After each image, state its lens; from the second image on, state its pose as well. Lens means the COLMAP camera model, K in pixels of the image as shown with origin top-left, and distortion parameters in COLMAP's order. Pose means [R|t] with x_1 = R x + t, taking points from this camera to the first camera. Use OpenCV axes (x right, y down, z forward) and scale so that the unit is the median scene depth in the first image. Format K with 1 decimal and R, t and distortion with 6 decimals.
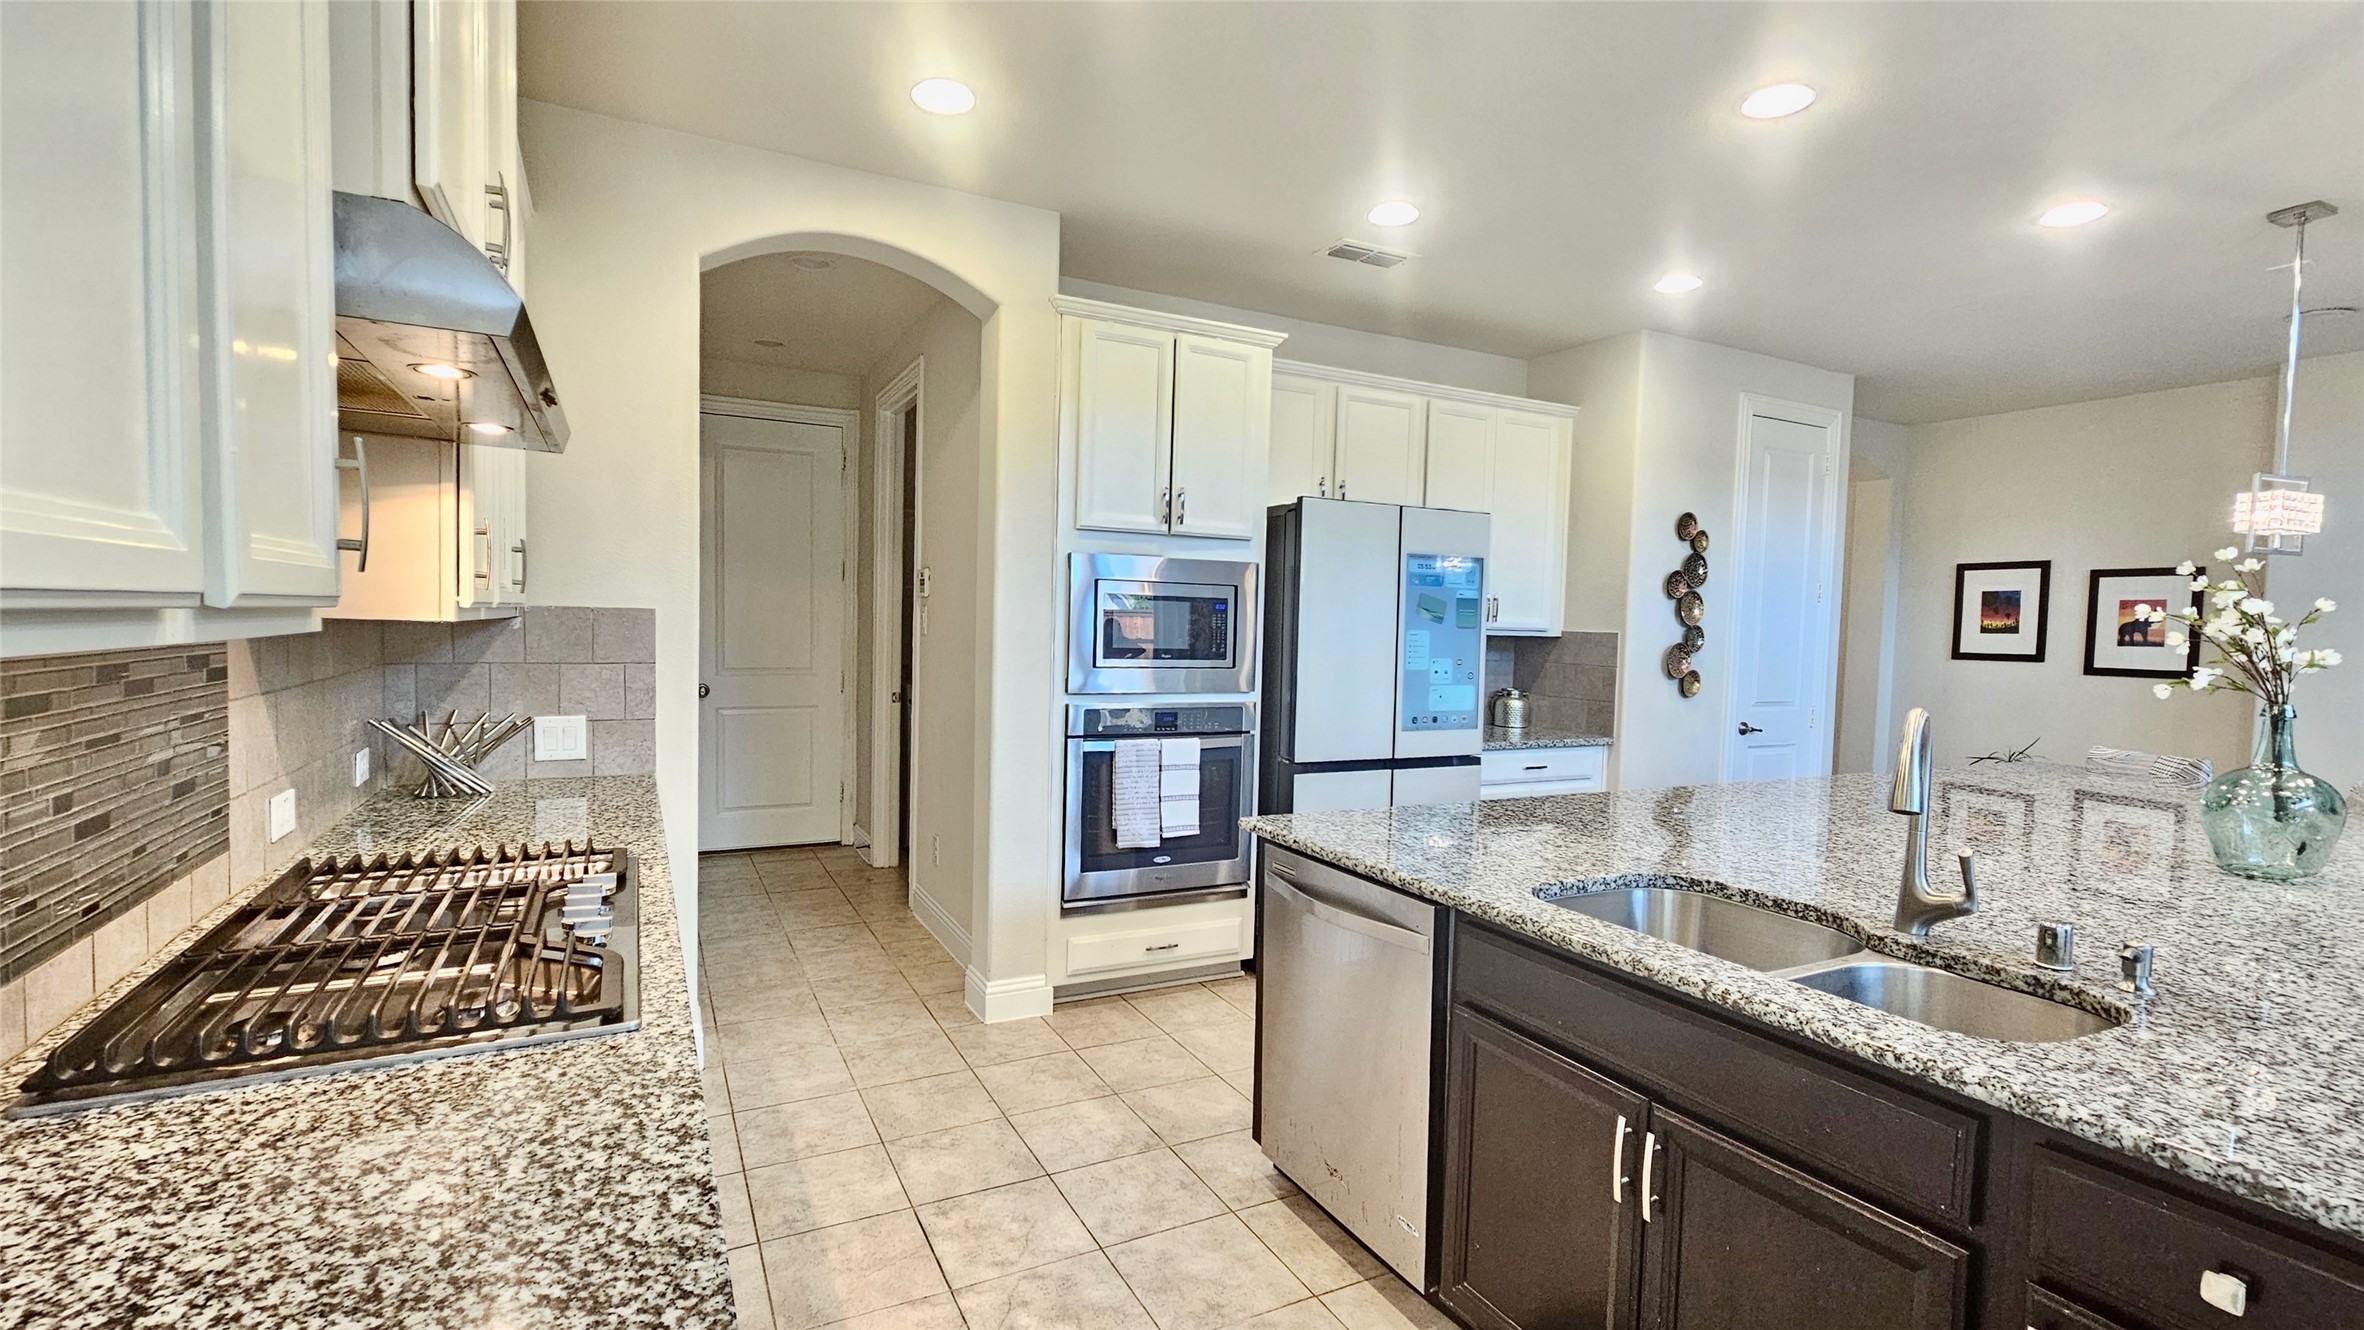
lens RADIAL K [[1048.6, 0, 1188.6], [0, 1048.6, 675.0], [0, 0, 1]] dist [-0.000201, -0.000232]
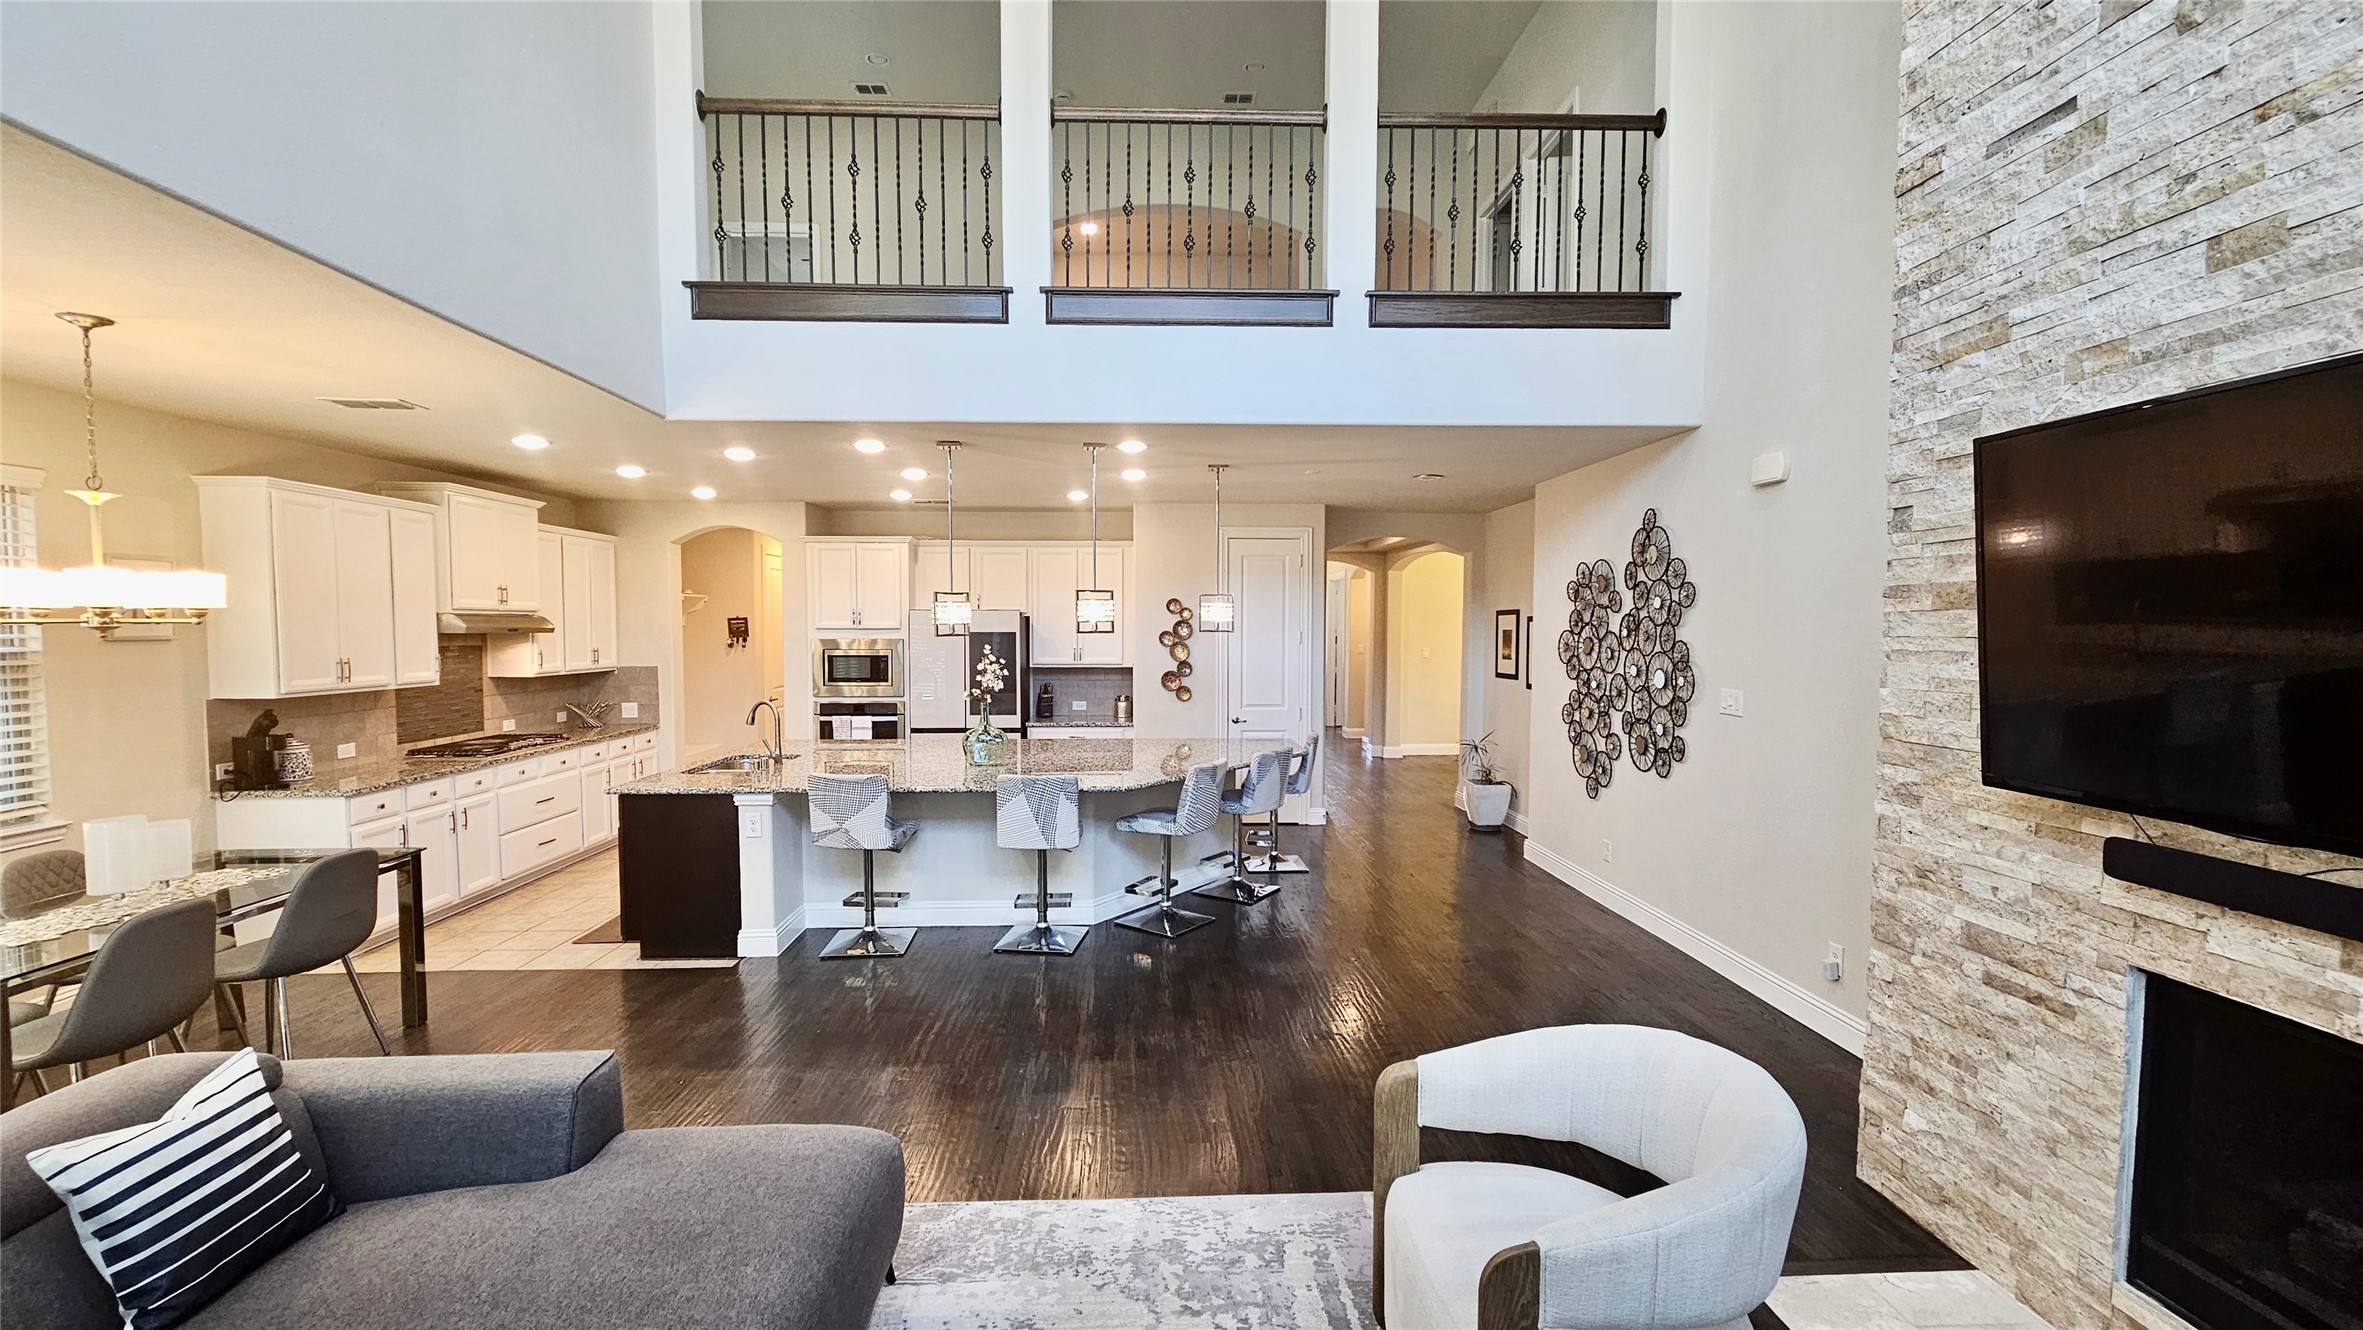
lens RADIAL K [[970.5, 0, 1174.7], [0, 970.5, 673.4], [0, 0, 1]] dist [0.002887, -0.003545]
pose [[0.904499, -0.003587, -0.426462, 1.492500], [0.000423, 0.999972, -0.007513, -0.017309], [0.426476, 0.006616, 0.904474, -0.631582]]
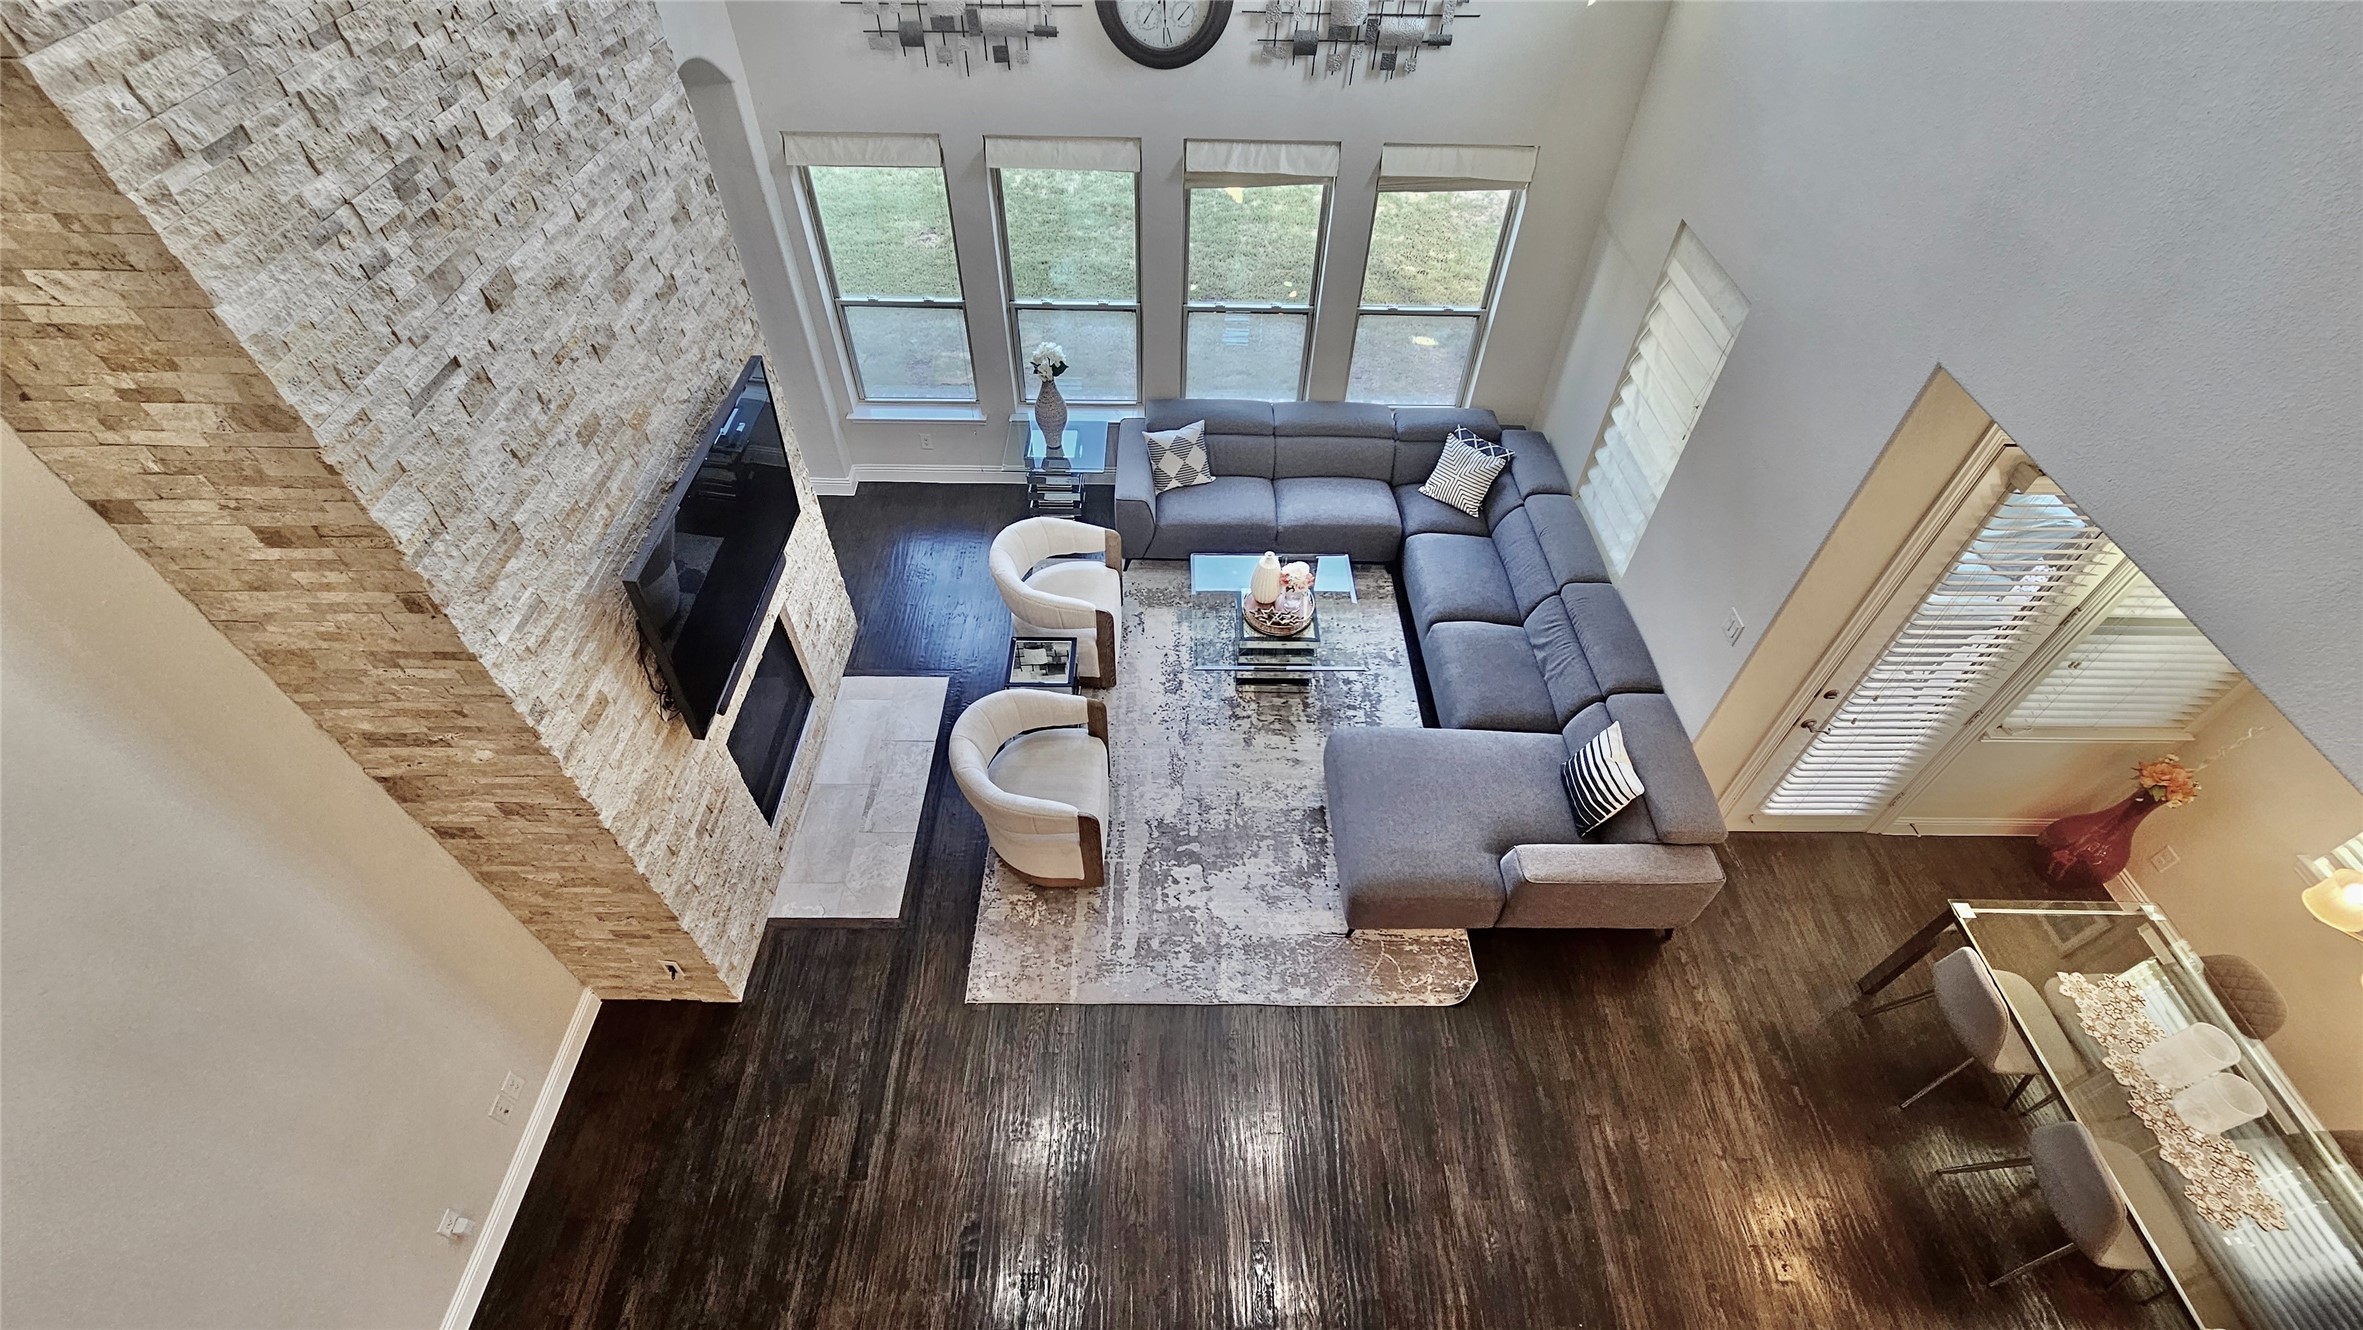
lens RADIAL K [[969.0, 0, 1173.8], [0, 969.0, 673.0], [0, 0, 1]] dist [0.002171, 0.000246]
pose [[-0.884788, -0.367208, 0.286893, 1.011848], [-0.009746, 0.630106, 0.776448, -0.765990], [-0.465891, 0.684196, -0.561089, 0.430735]]
